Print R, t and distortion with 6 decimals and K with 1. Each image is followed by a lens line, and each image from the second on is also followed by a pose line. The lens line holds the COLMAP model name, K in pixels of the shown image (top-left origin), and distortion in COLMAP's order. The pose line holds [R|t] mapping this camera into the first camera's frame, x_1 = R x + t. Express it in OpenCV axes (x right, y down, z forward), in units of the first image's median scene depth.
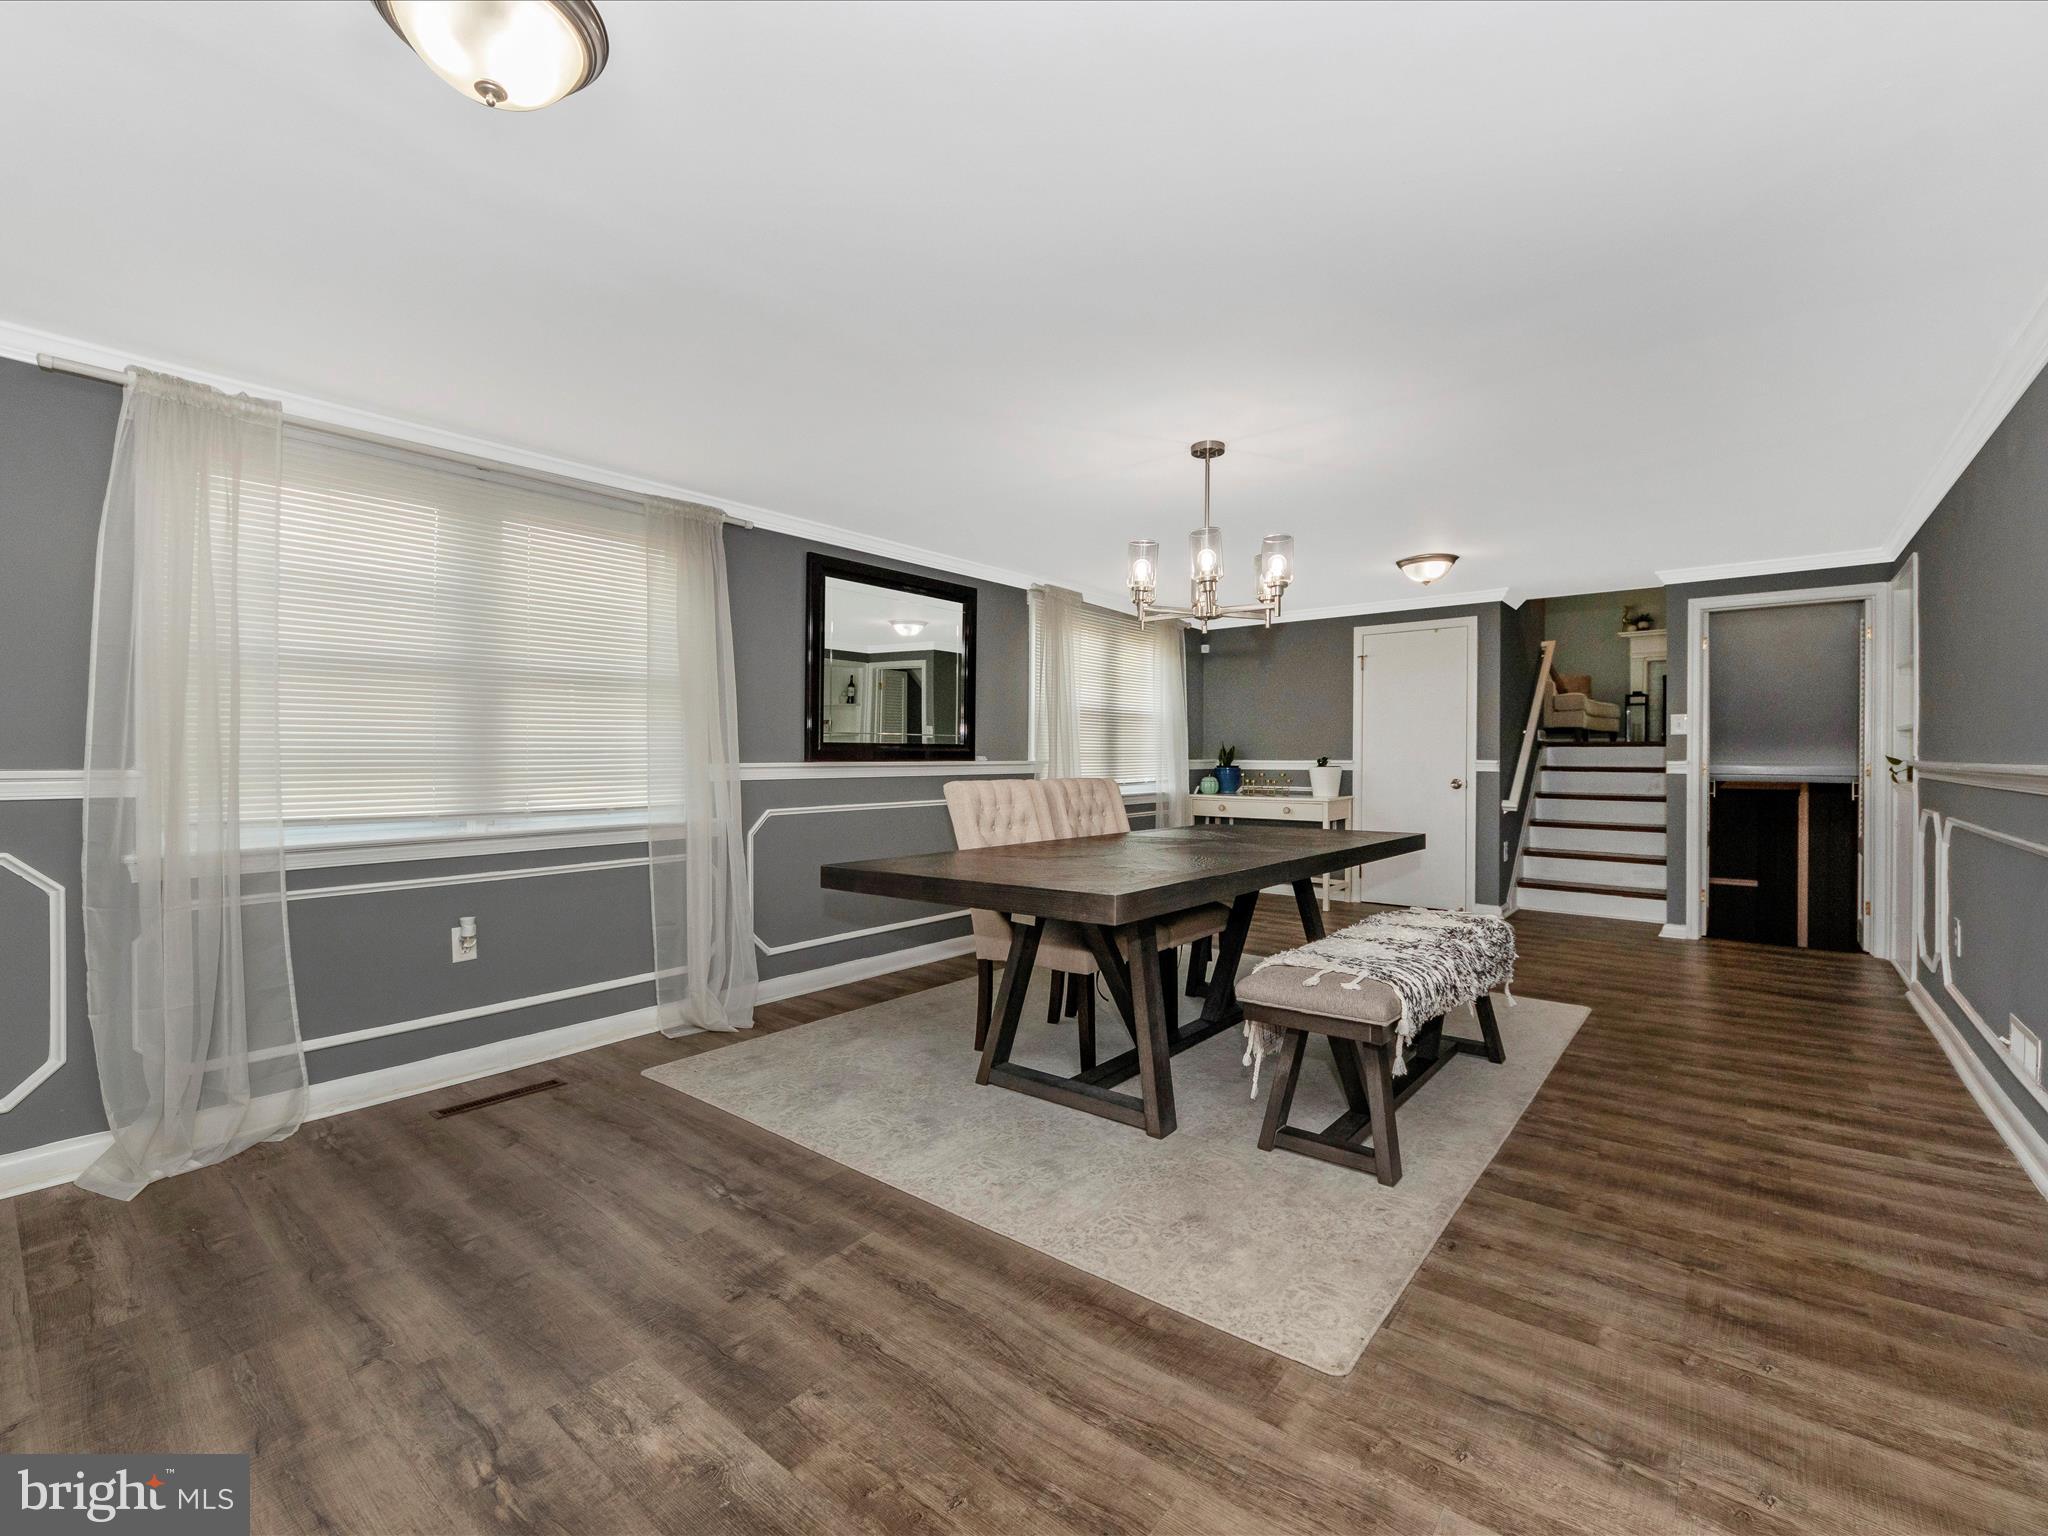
lens RADIAL K [[894.3, 0, 1029.2], [0, 894.3, 763.5], [0, 0, 1]] dist [0.008828, -0.010378]
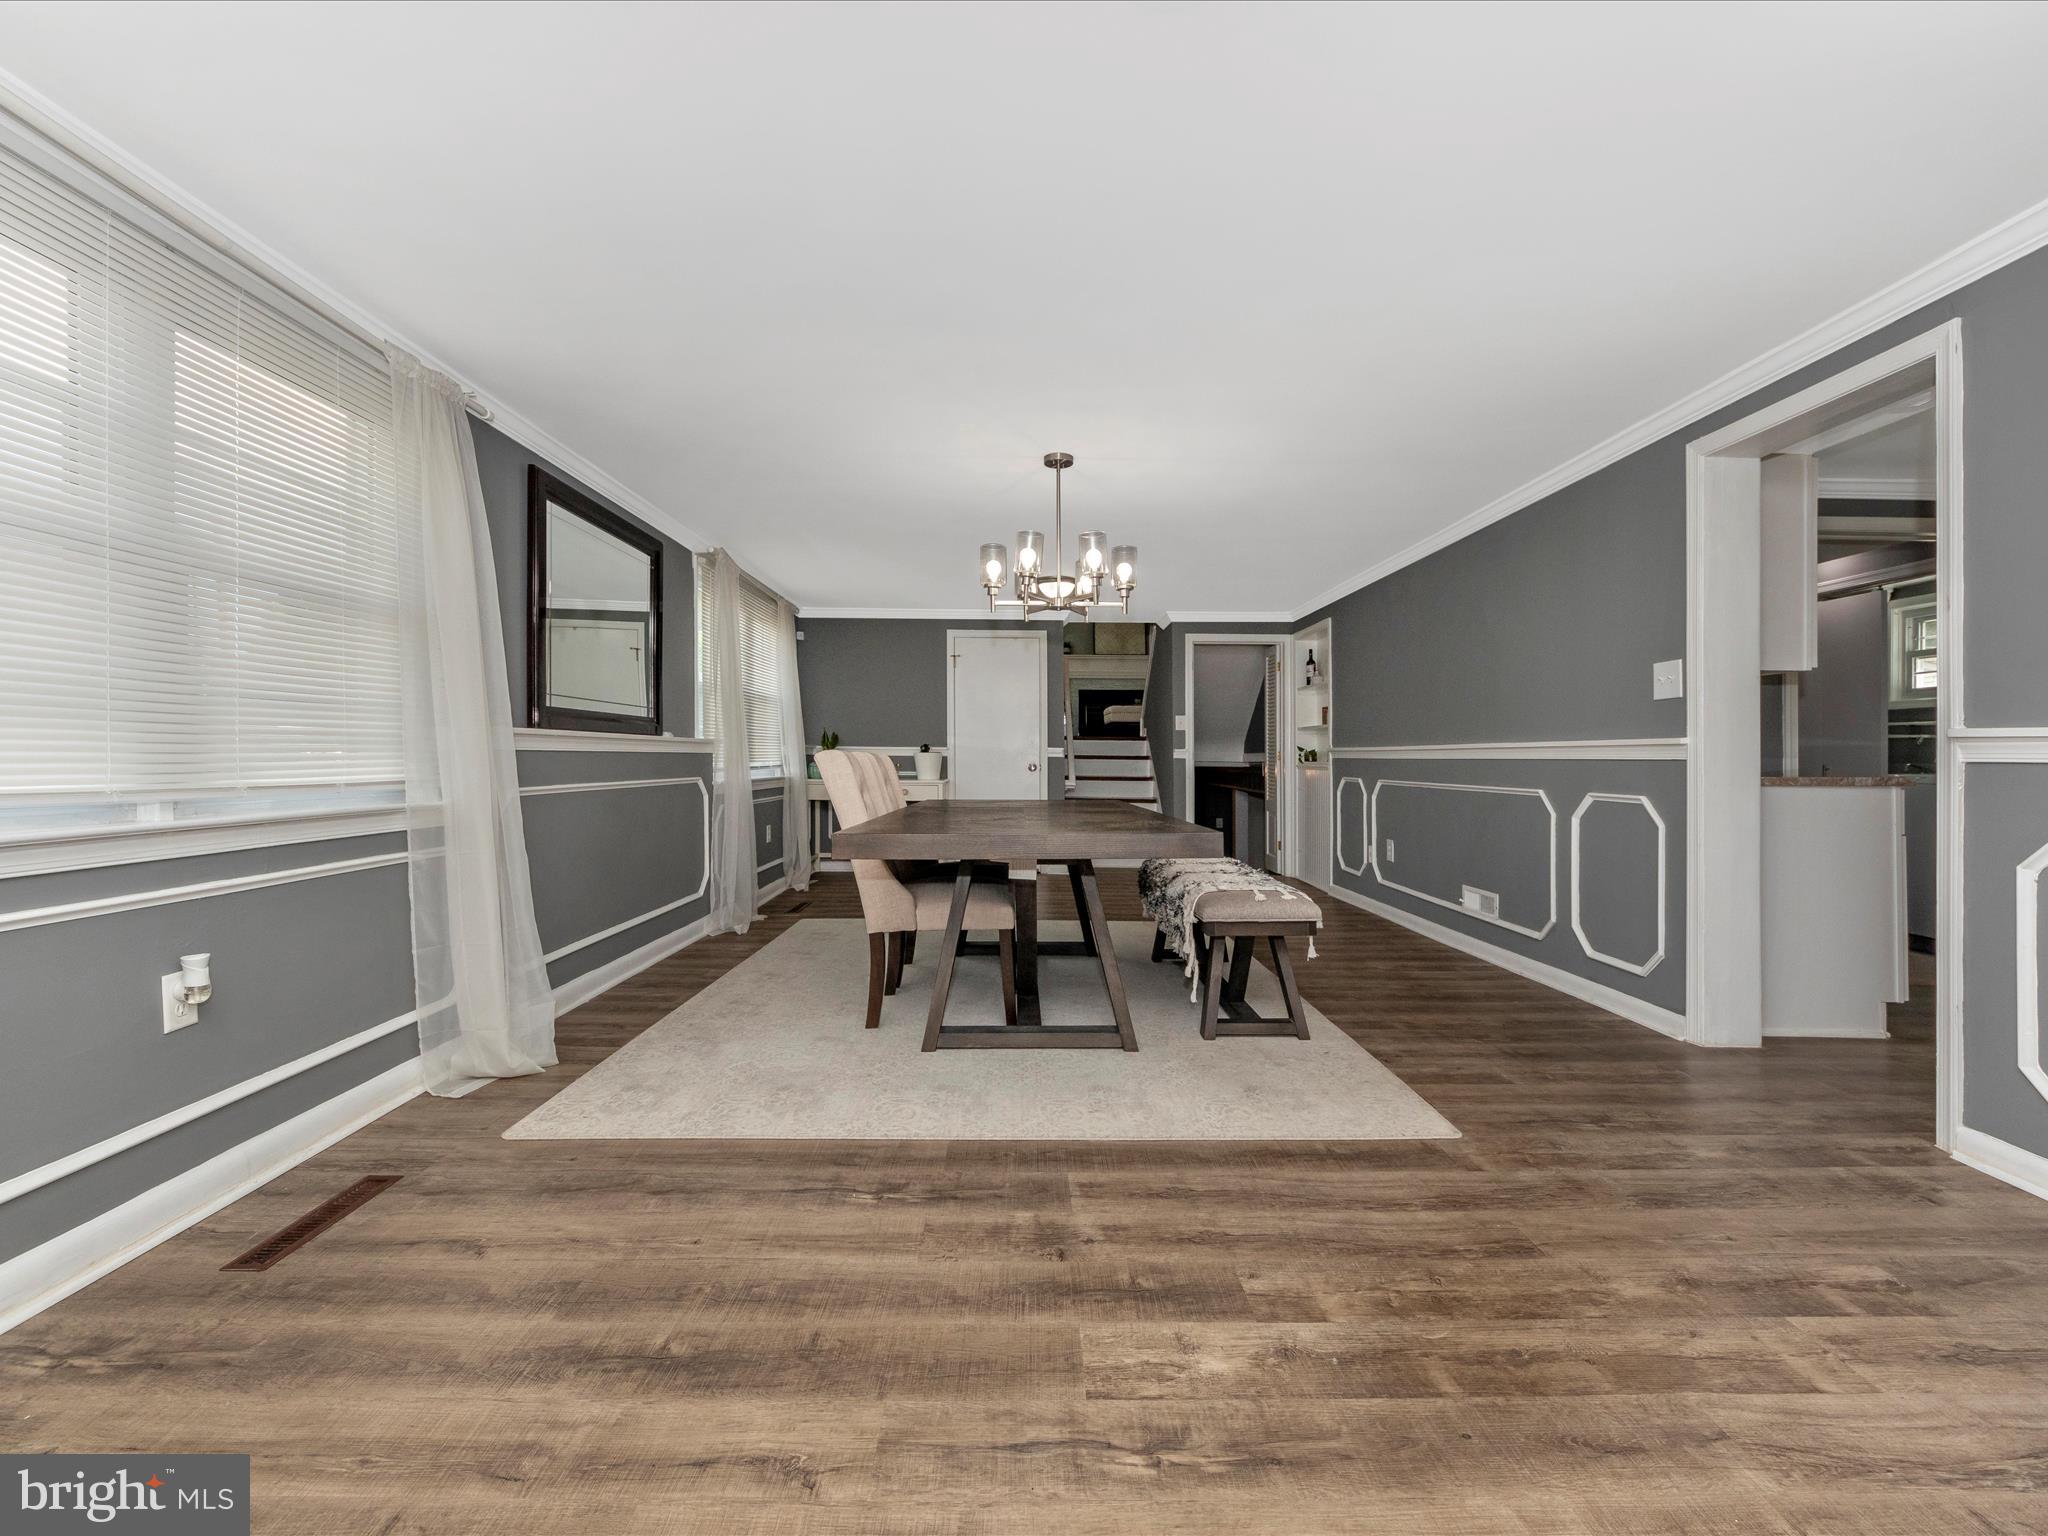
lens RADIAL K [[879.2, 0, 1031.4], [0, 879.2, 758.2], [0, 0, 1]] dist [0.002044, -0.000974]
pose [[0.771915, 0.007569, 0.635681, -0.600948], [-0.003406, 0.999964, -0.007771, 0.041697], [-0.635717, 0.003834, 0.771913, 0.179020]]
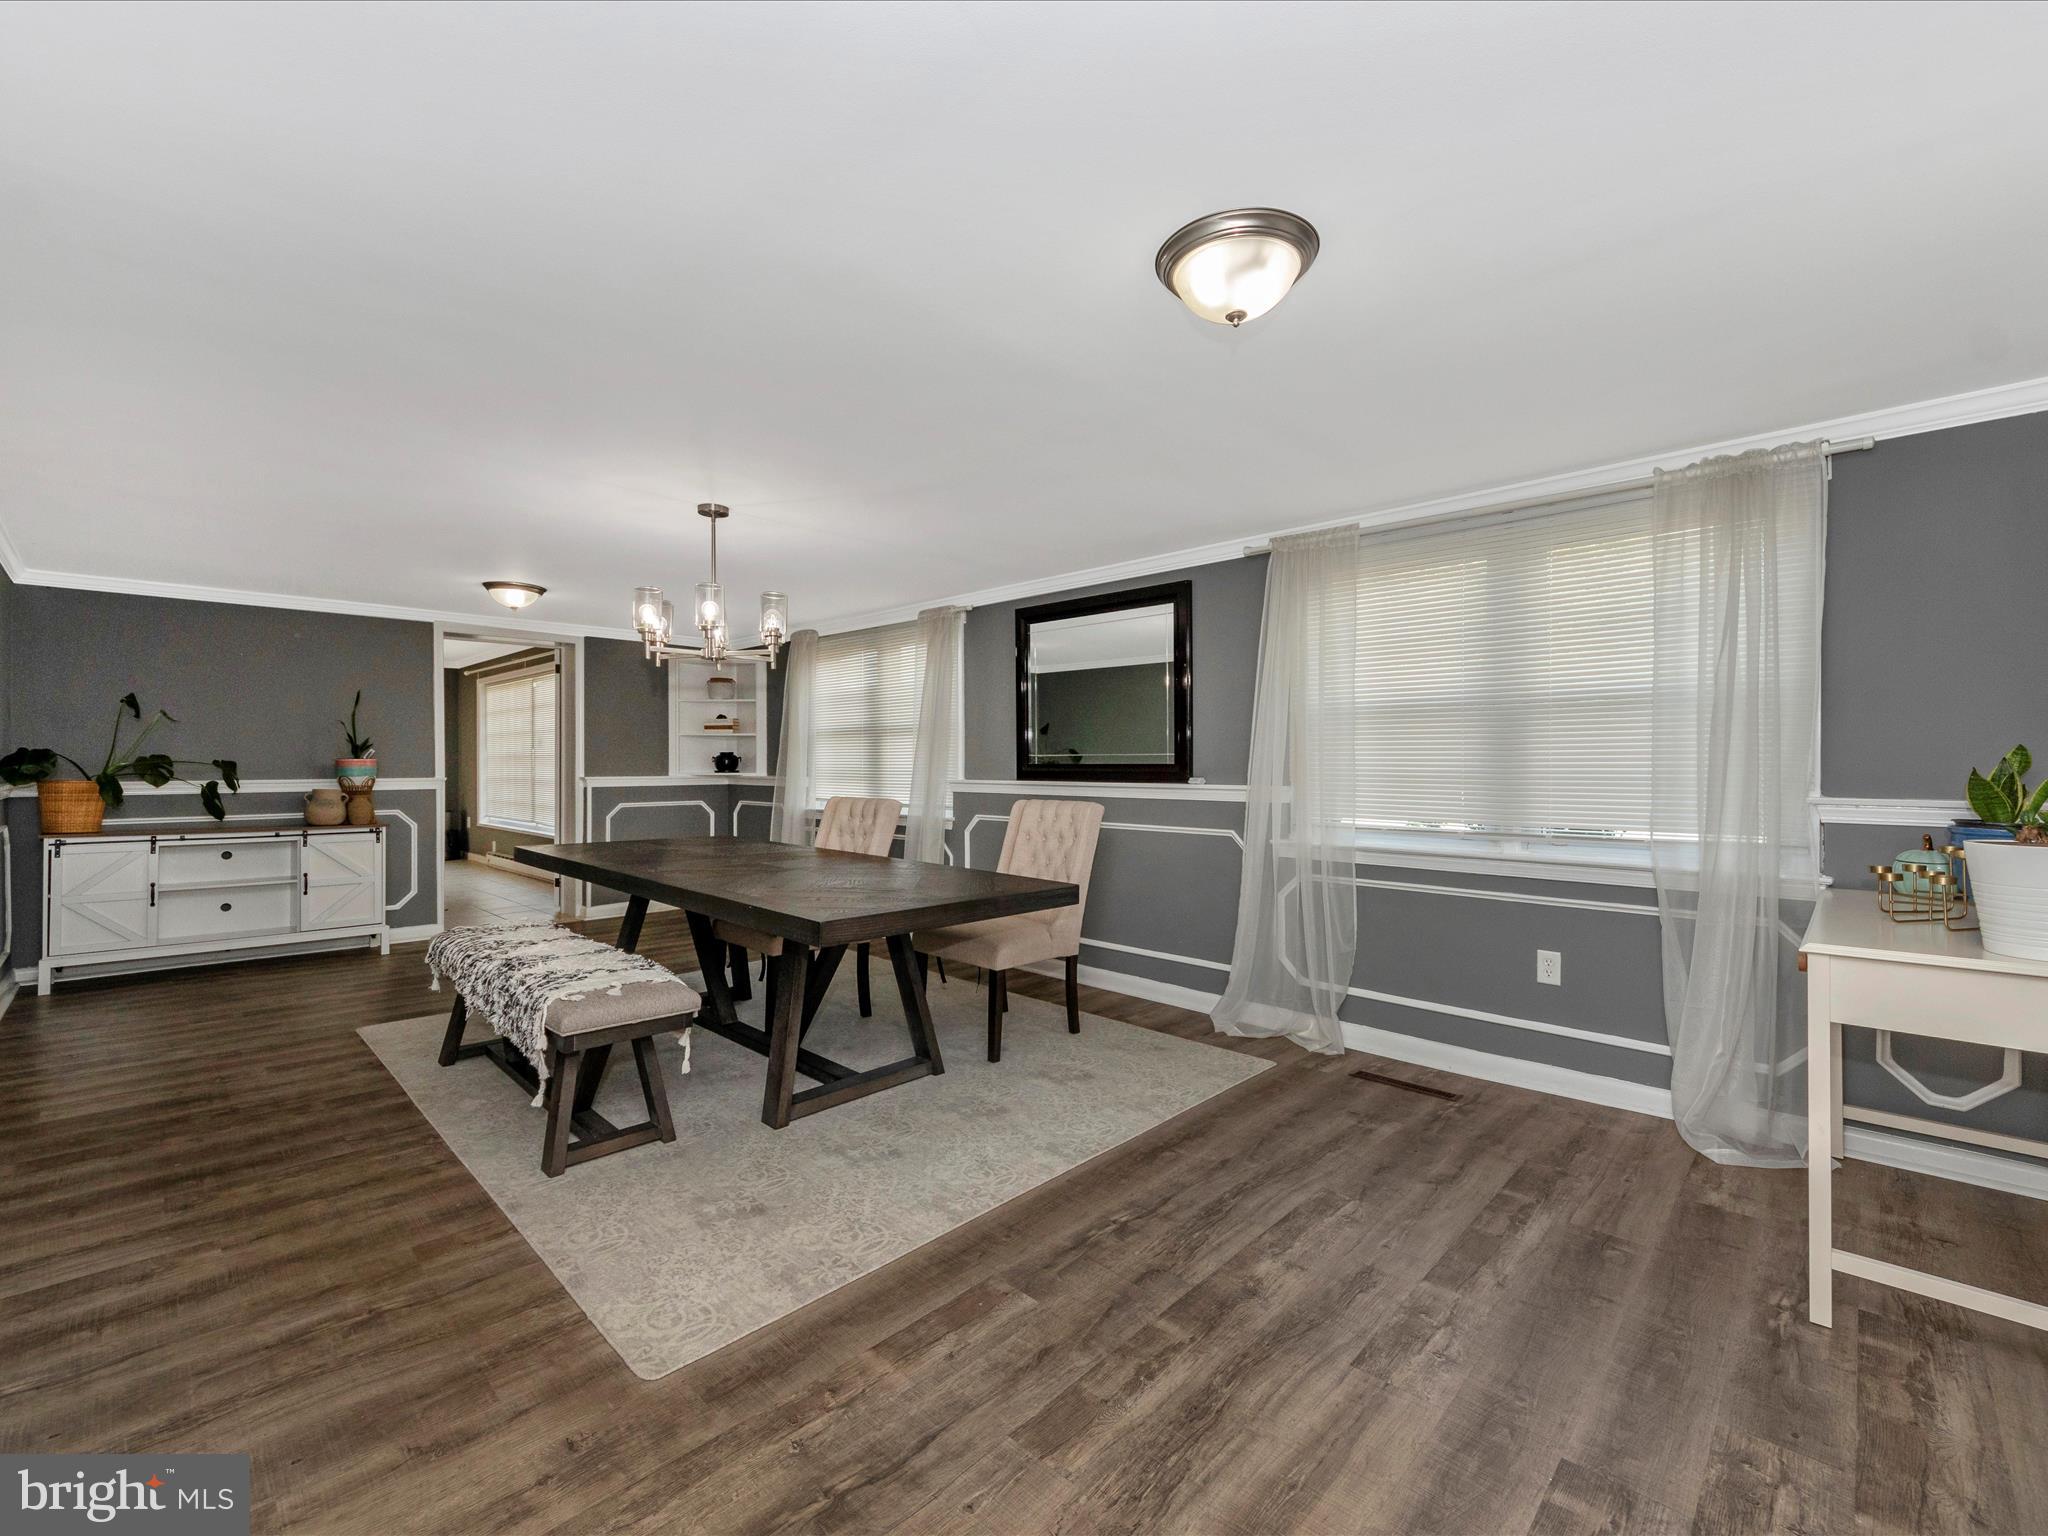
lens RADIAL K [[853.6, 0, 1025.3], [0, 853.6, 764.3], [0, 0, 1]] dist [-0.048683, -0.000326]
pose [[-0.063505, -0.012153, -0.997908, 1.394655], [-0.023296, 0.999671, -0.010692, -0.016751], [0.997710, 0.022568, -0.063767, 1.664904]]
